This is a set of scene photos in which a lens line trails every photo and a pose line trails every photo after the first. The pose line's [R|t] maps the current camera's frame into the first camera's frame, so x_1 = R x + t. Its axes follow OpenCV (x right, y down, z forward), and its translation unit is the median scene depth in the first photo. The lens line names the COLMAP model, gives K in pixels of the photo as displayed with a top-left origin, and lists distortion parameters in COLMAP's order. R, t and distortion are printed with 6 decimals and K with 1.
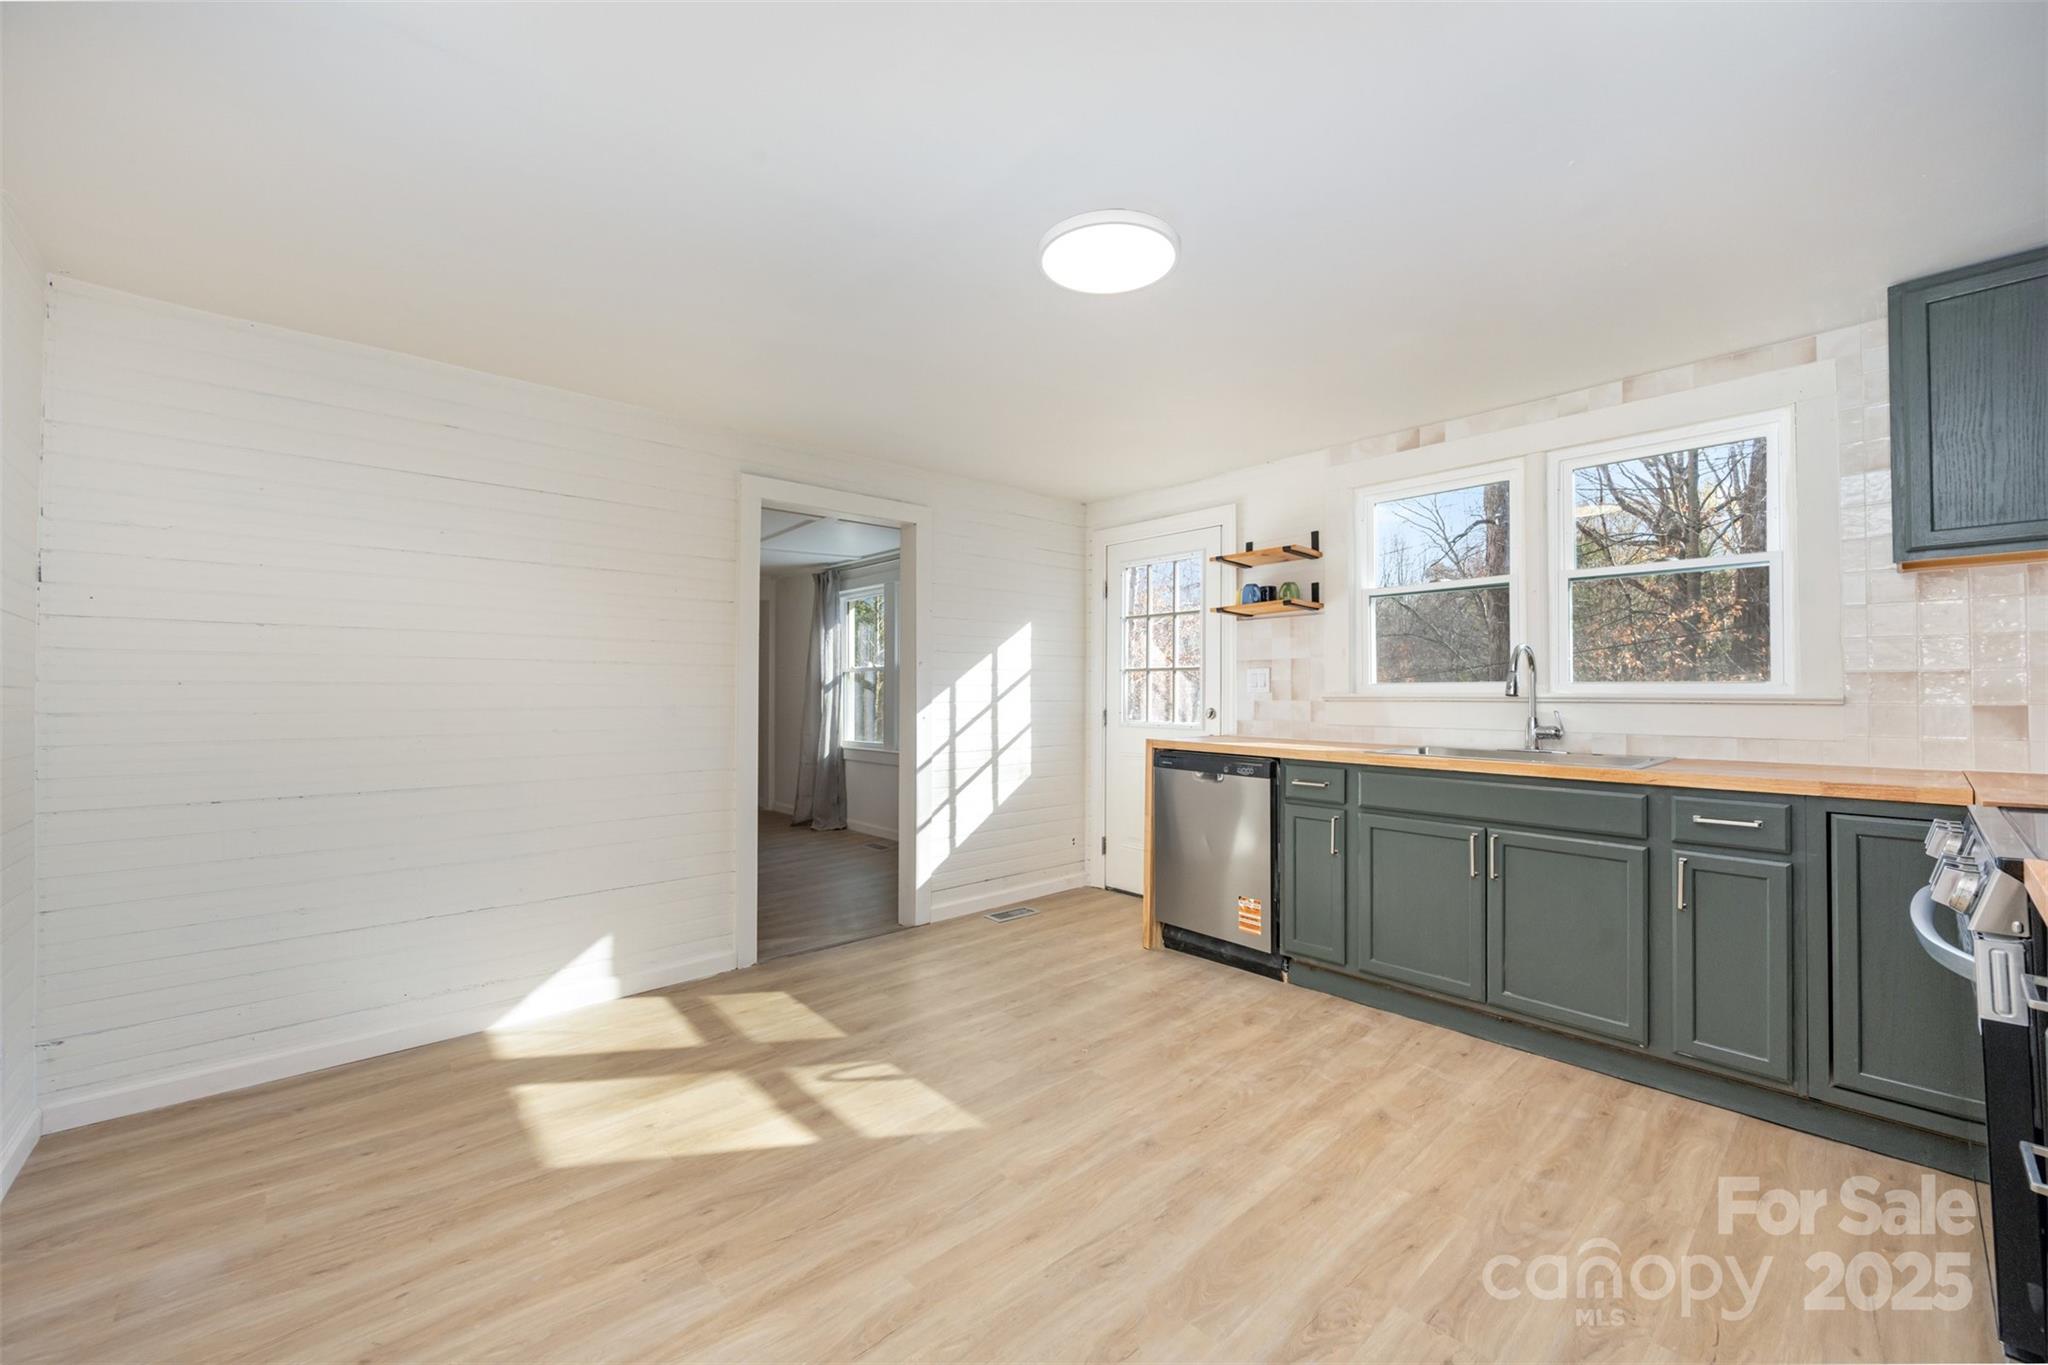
lens RADIAL K [[807.5, 0, 1026.8], [0, 807.5, 686.6], [0, 0, 1]] dist [0.001307, 0.000167]
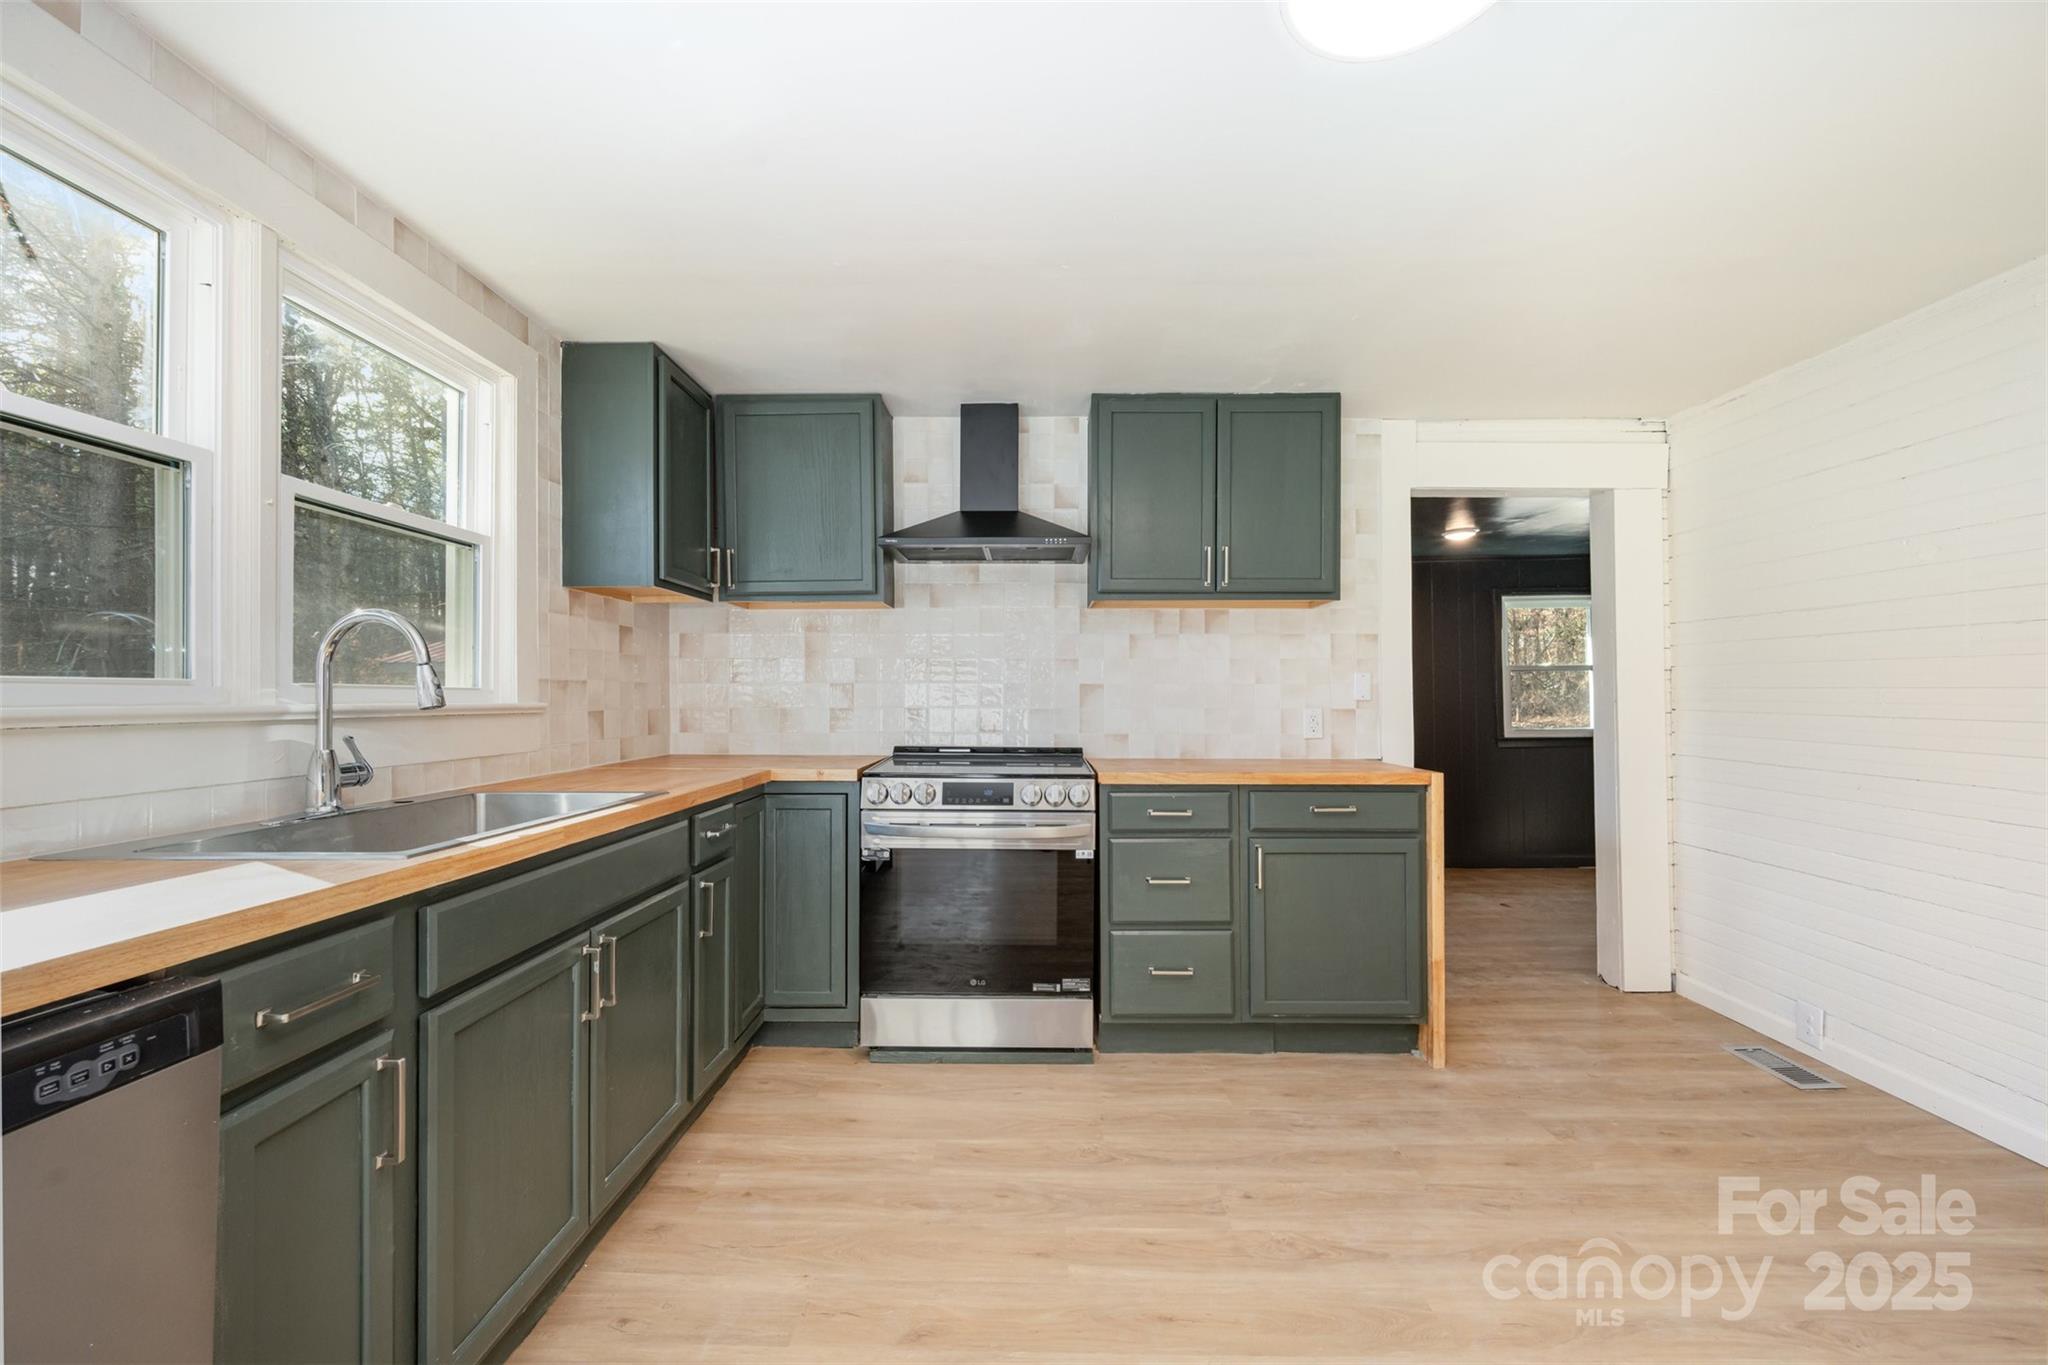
lens RADIAL K [[807.5, 0, 1026.8], [0, 807.5, 686.6], [0, 0, 1]] dist [0.001307, 0.000167]
pose [[-0.728787, 0.008982, 0.684682, -0.068210], [-0.002597, 0.999871, -0.015881, 0.003652], [-0.684736, -0.013352, -0.728669, 1.086432]]
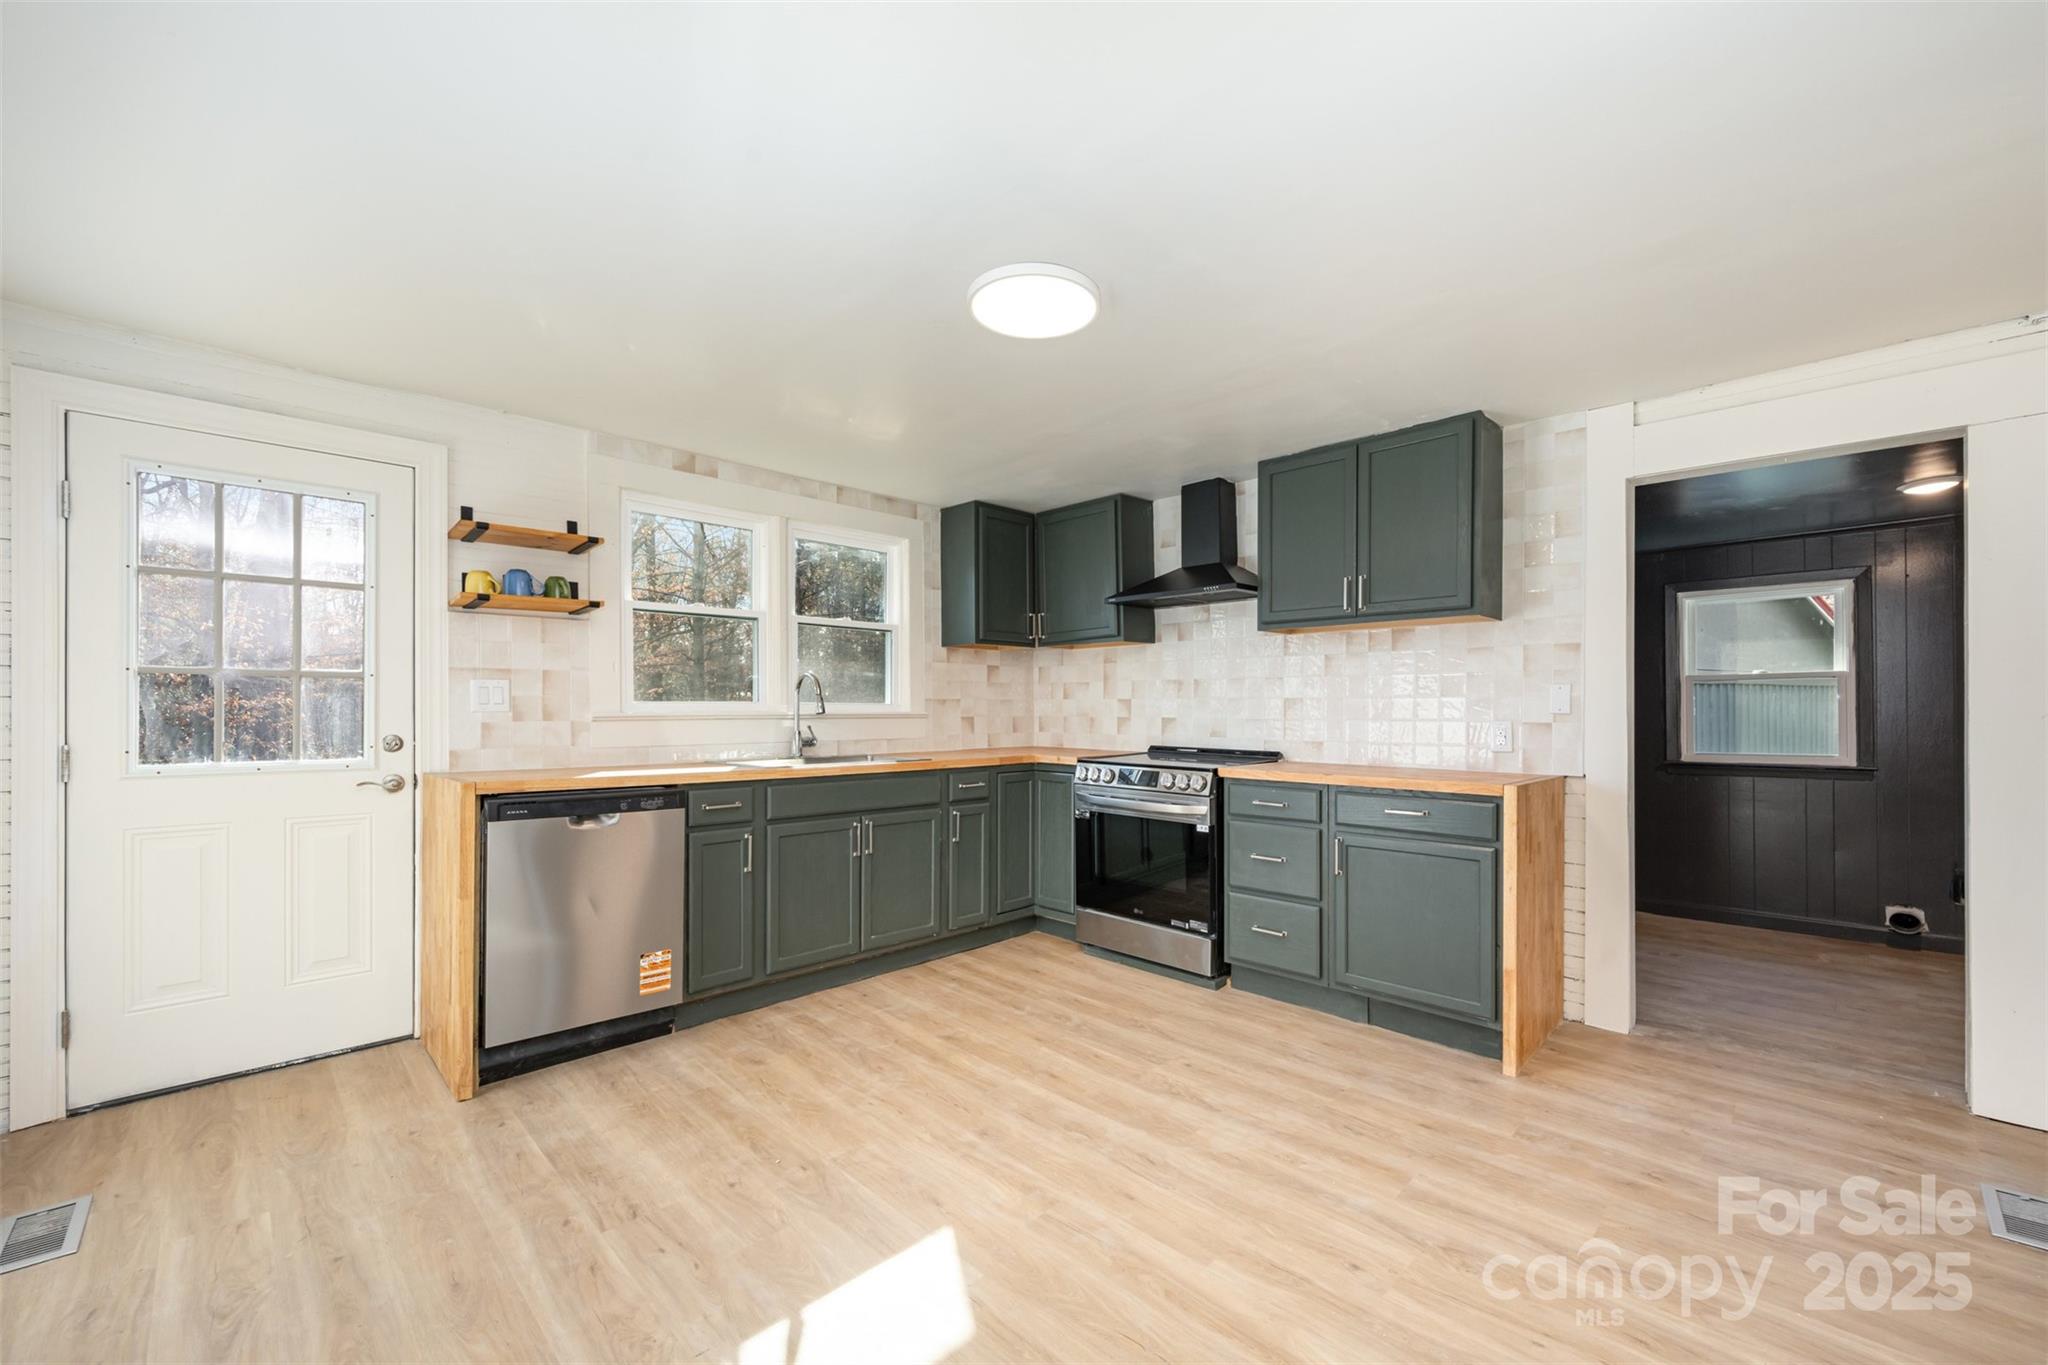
lens RADIAL K [[814.6, 0, 1028.0], [0, 814.6, 710.2], [0, 0, 1]] dist [0.000577, 0.000215]
pose [[-0.045277, -0.001691, 0.998973, -0.663268], [-0.006928, 0.999975, 0.001379, 0.001996], [-0.998950, -0.006858, -0.045288, 0.709032]]
